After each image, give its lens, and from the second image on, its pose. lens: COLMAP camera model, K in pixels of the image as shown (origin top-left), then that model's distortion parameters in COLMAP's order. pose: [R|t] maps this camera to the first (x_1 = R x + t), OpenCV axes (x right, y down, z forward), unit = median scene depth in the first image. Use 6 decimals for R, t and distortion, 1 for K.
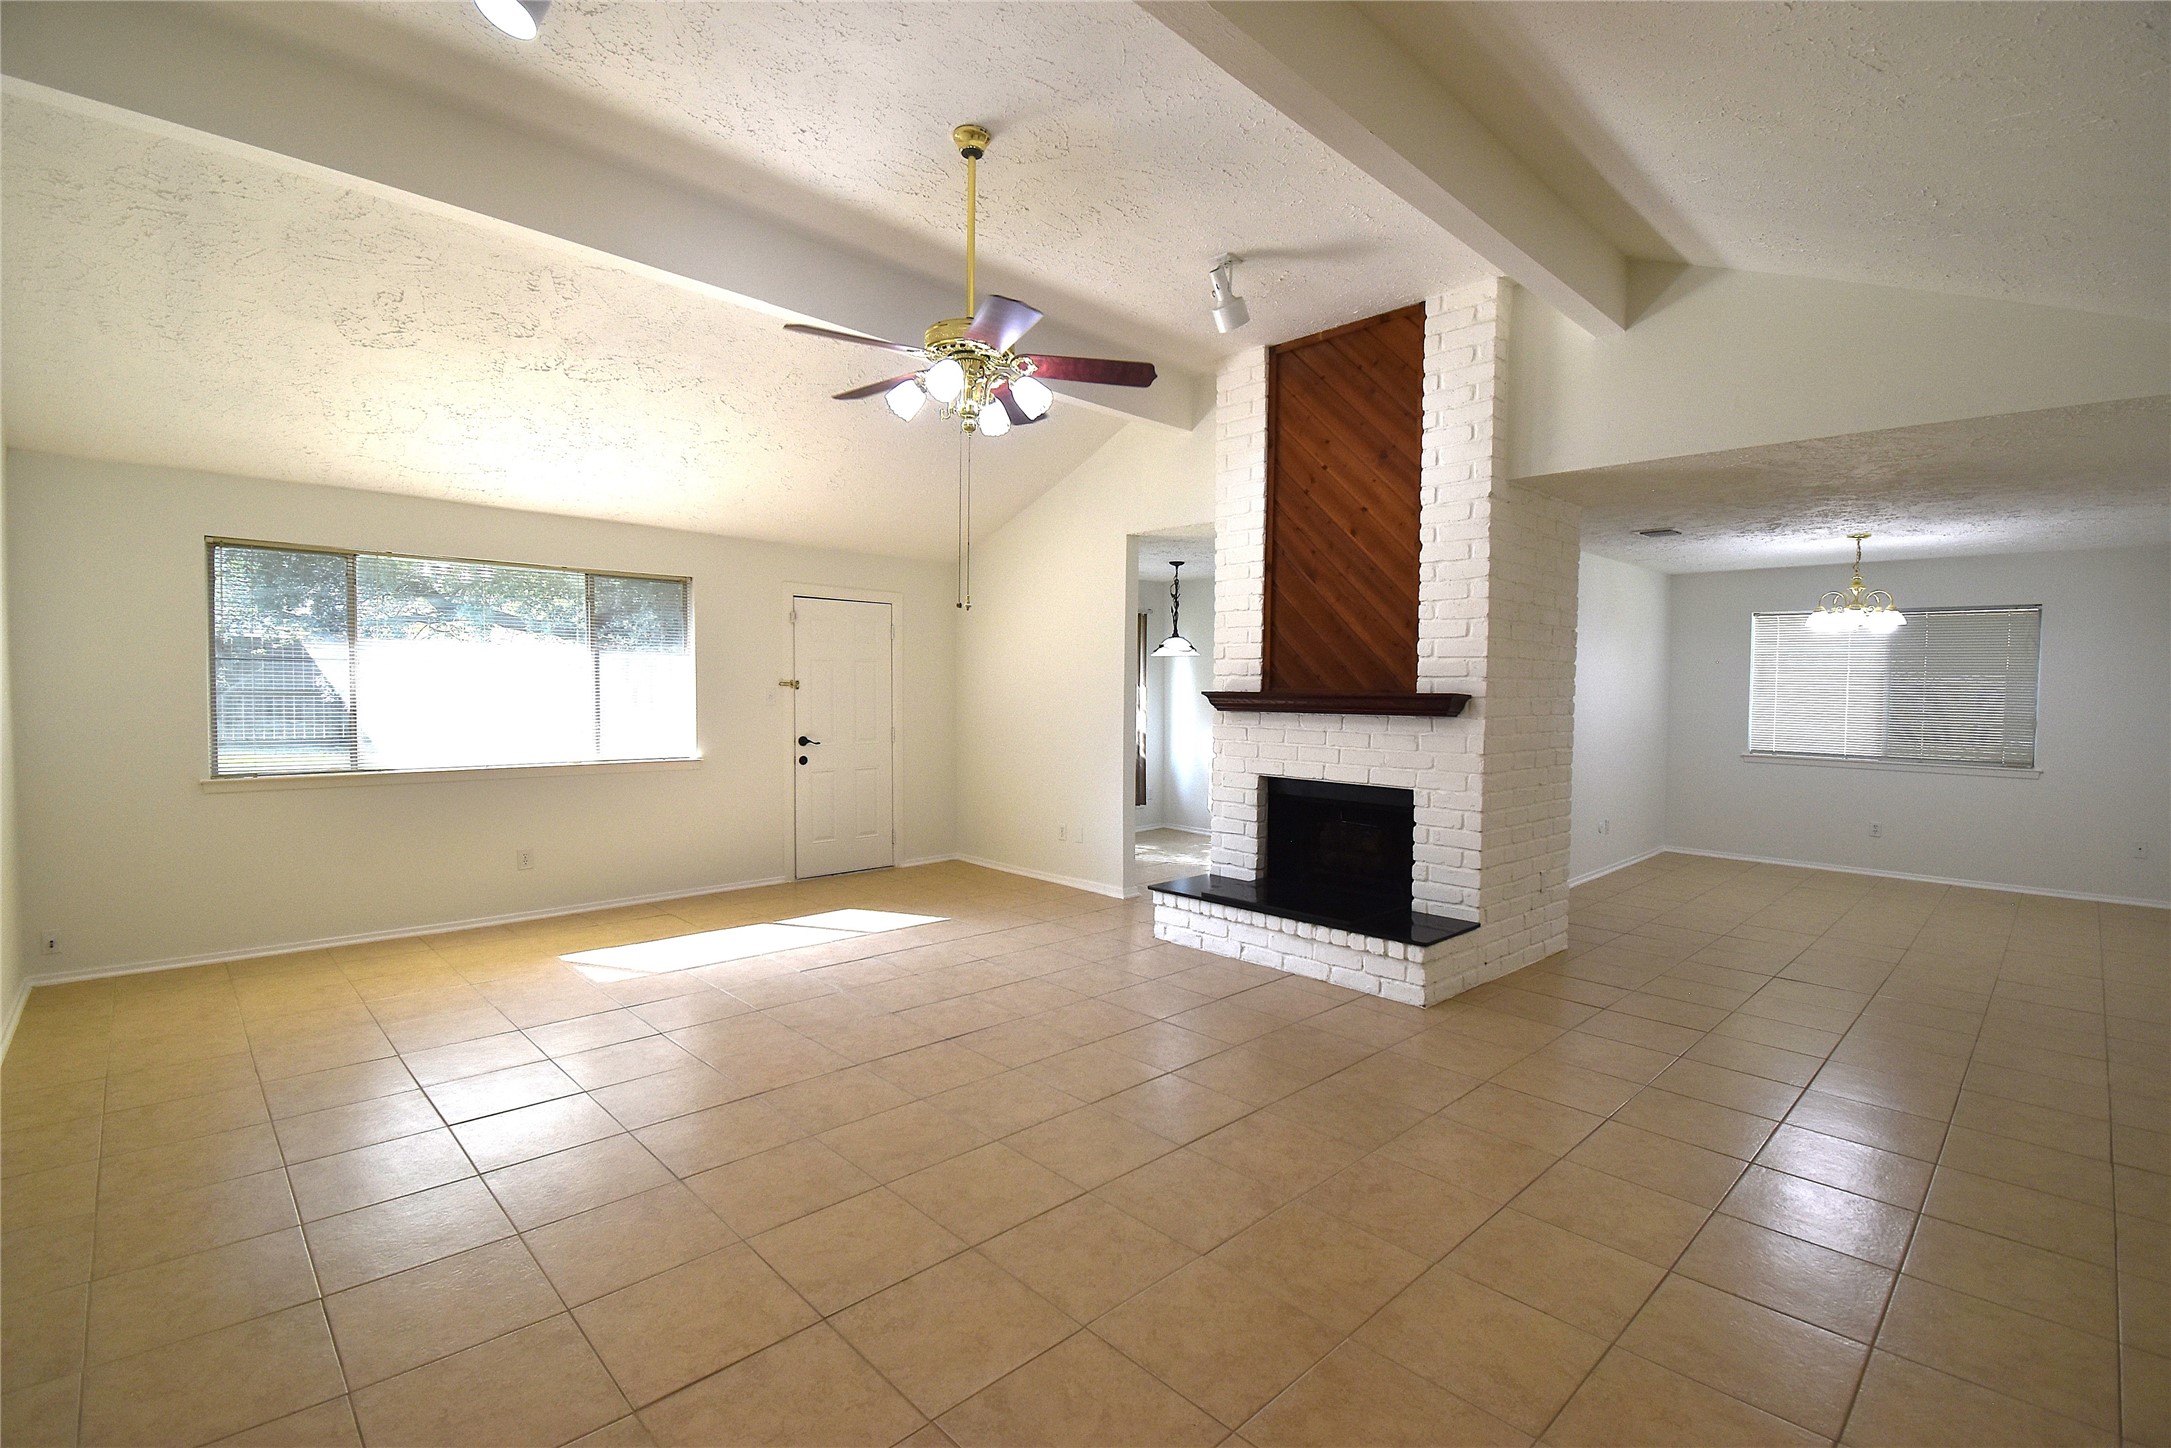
lens RADIAL K [[966.2, 0, 1080.8], [0, 966.2, 724.0], [0, 0, 1]] dist [0.019169, -0.026868]
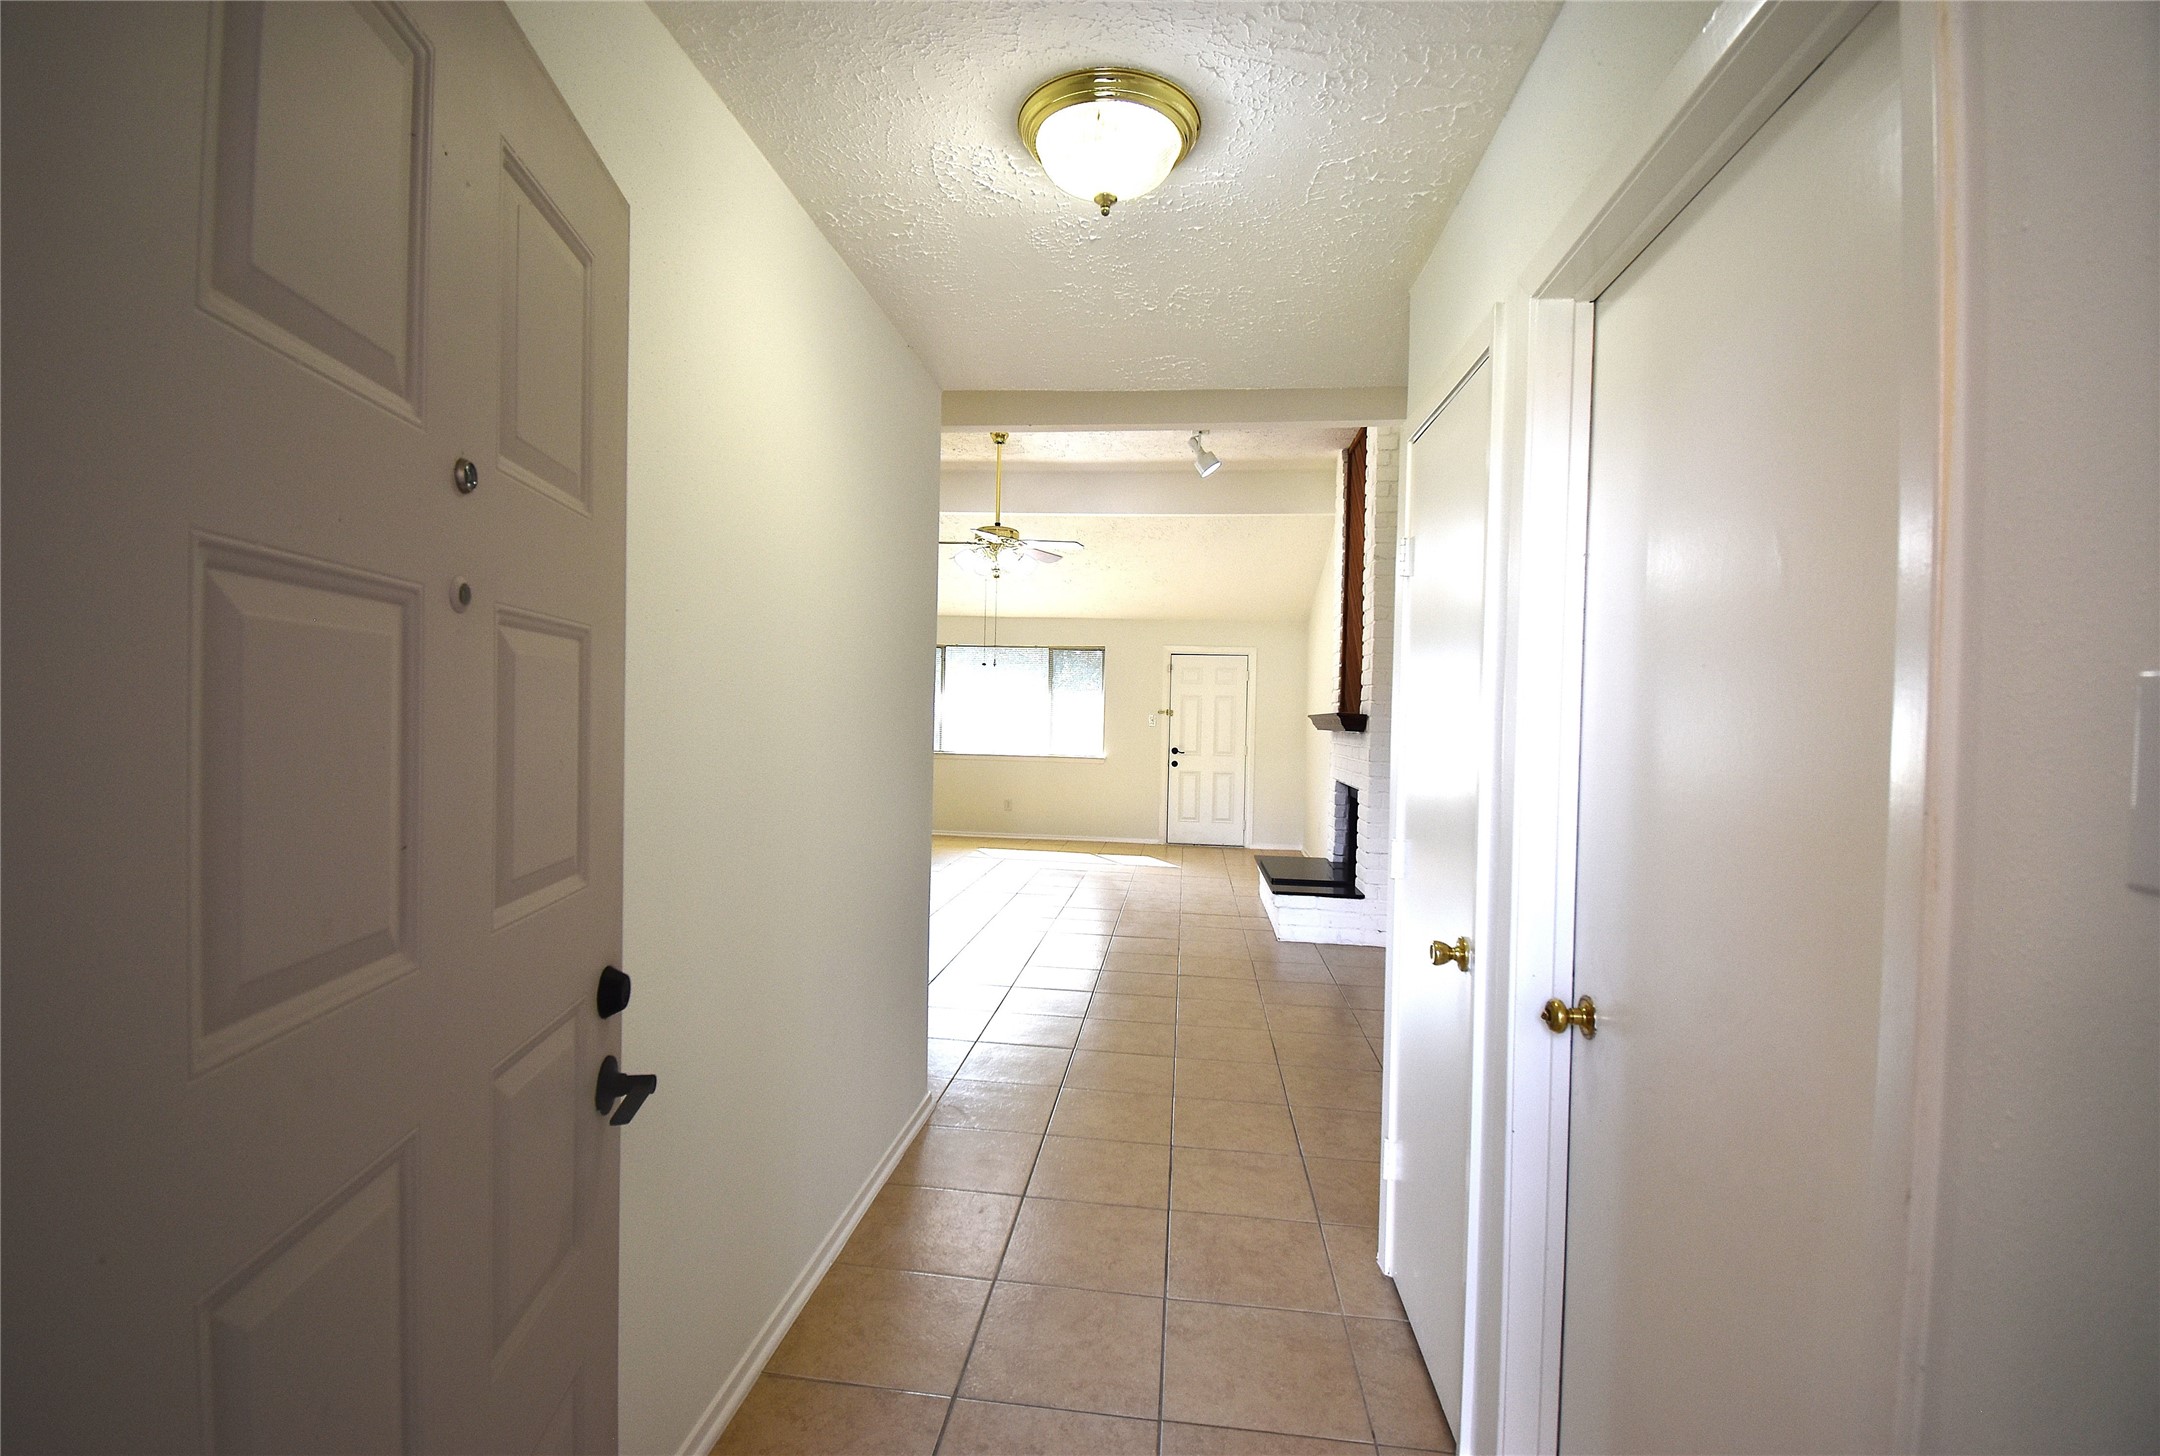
lens RADIAL K [[958.8, 0, 1068.0], [0, 958.8, 734.1], [0, 0, 1]] dist [0.000793, -0.000002]
pose [[0.630671, 0.016440, -0.775876, 1.037141], [-0.044865, 0.998876, -0.015304, 0.030067], [0.774752, 0.044461, 0.630700, -0.079470]]
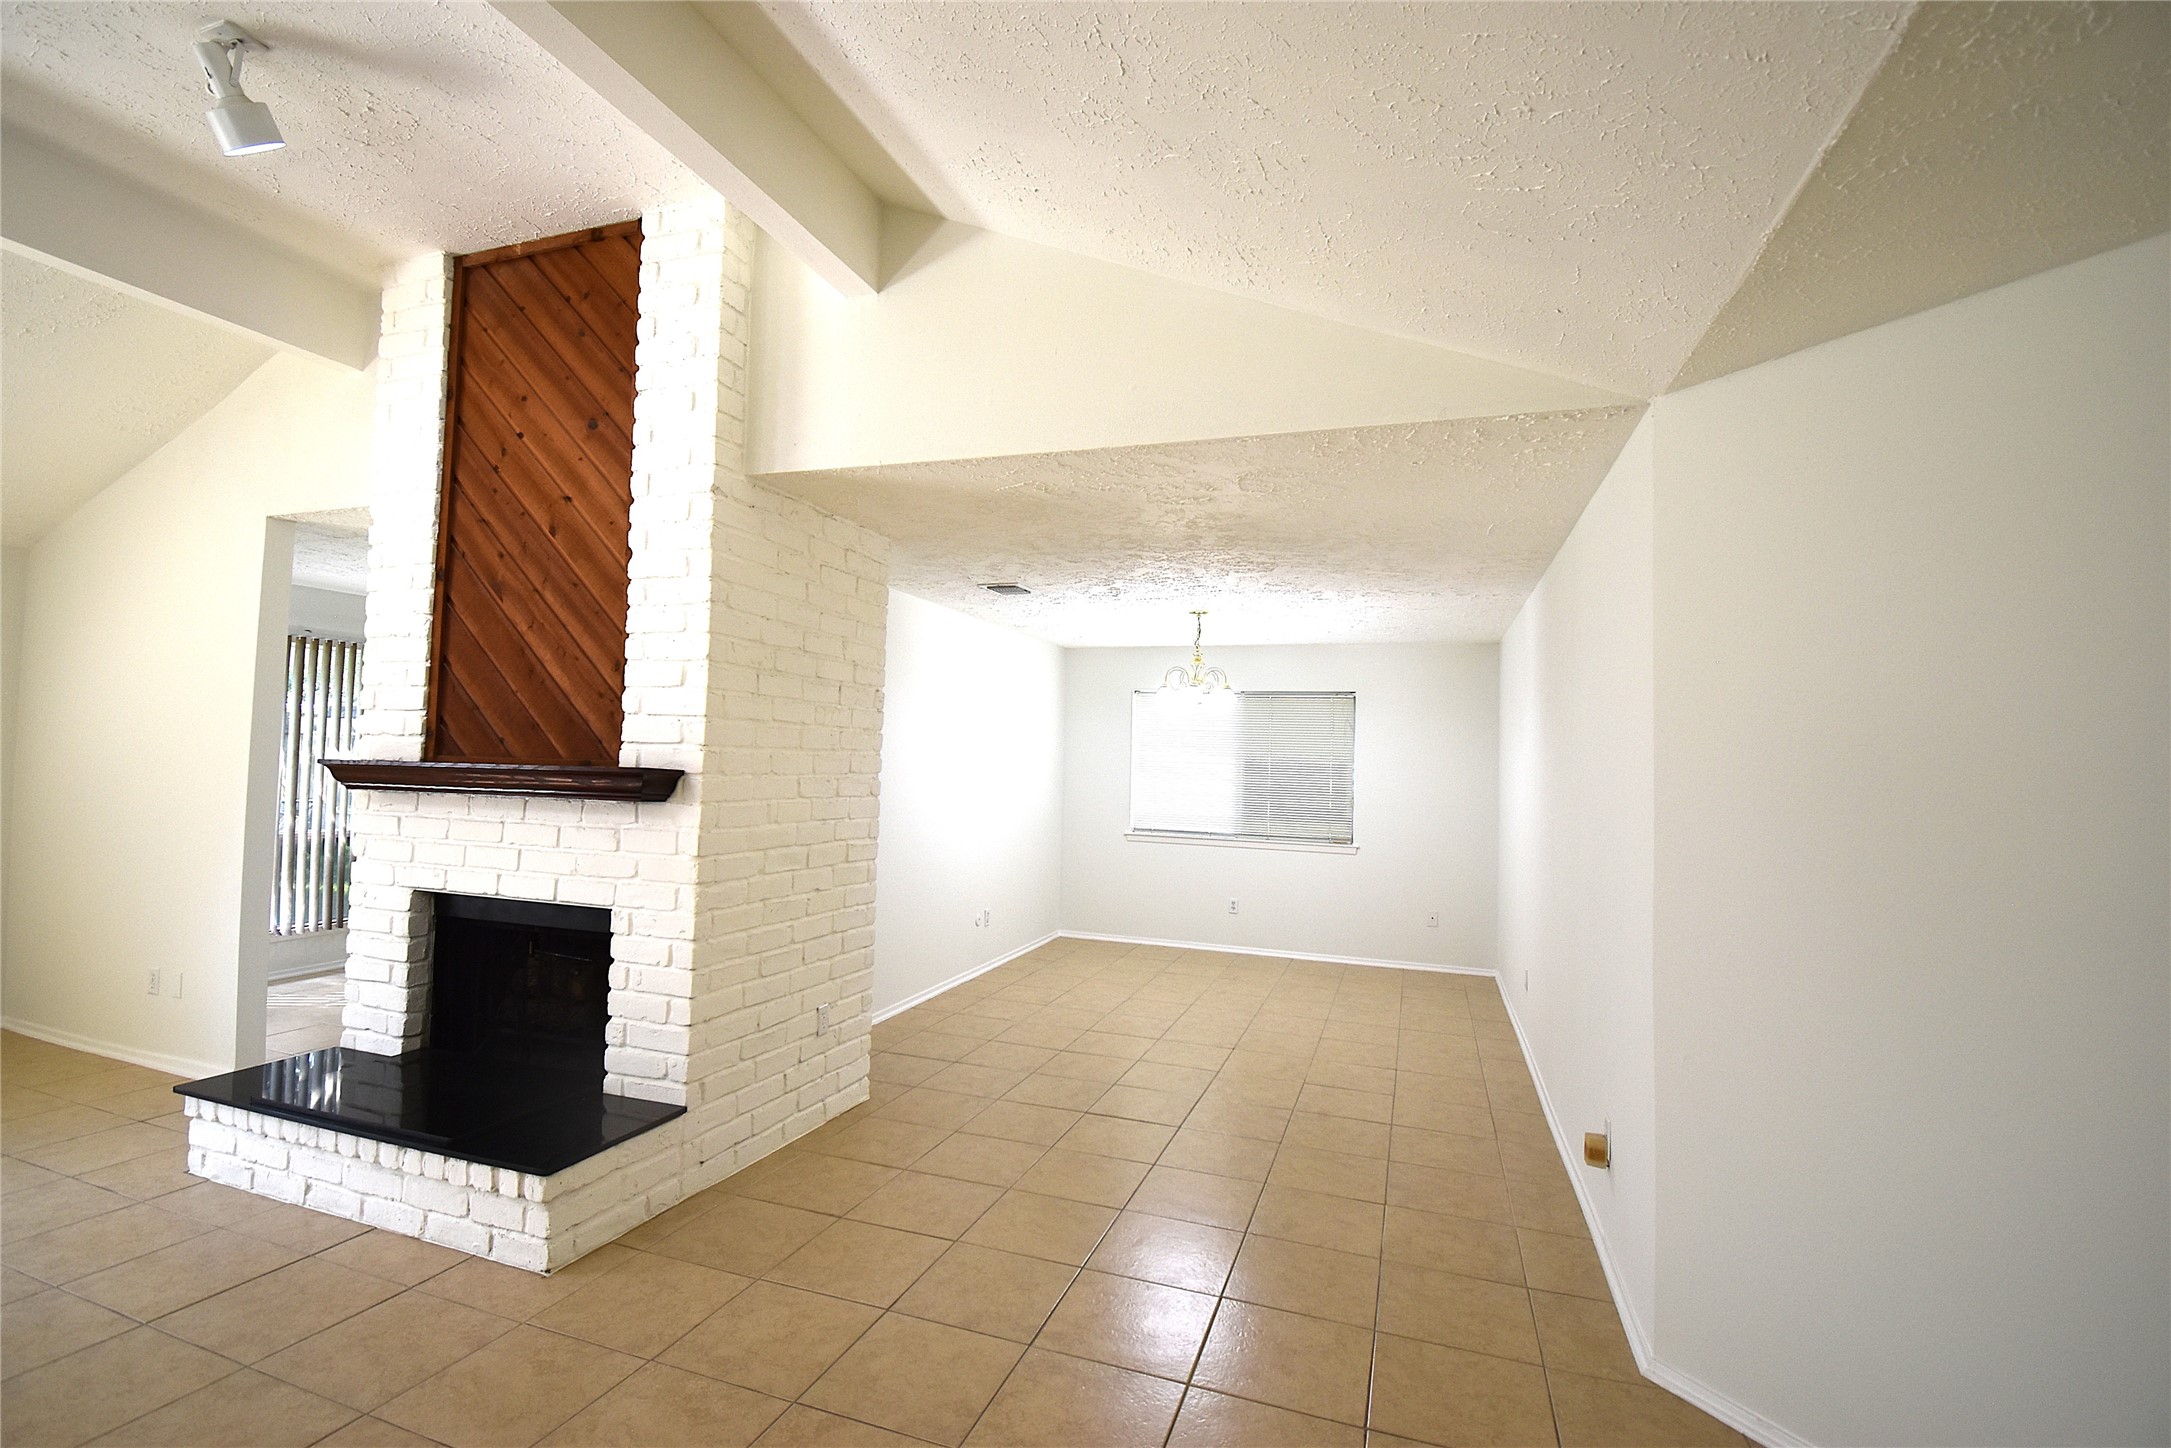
lens RADIAL K [[956.0, 0, 1085.5], [0, 956.0, 724.0], [0, 0, 1]] dist [0.013572, -0.025522]
pose [[0.889261, 0.033398, 0.456179, 0.319027], [0.000750, 0.997223, -0.074471, -0.010621], [-0.457399, 0.066566, 0.886767, 0.239903]]
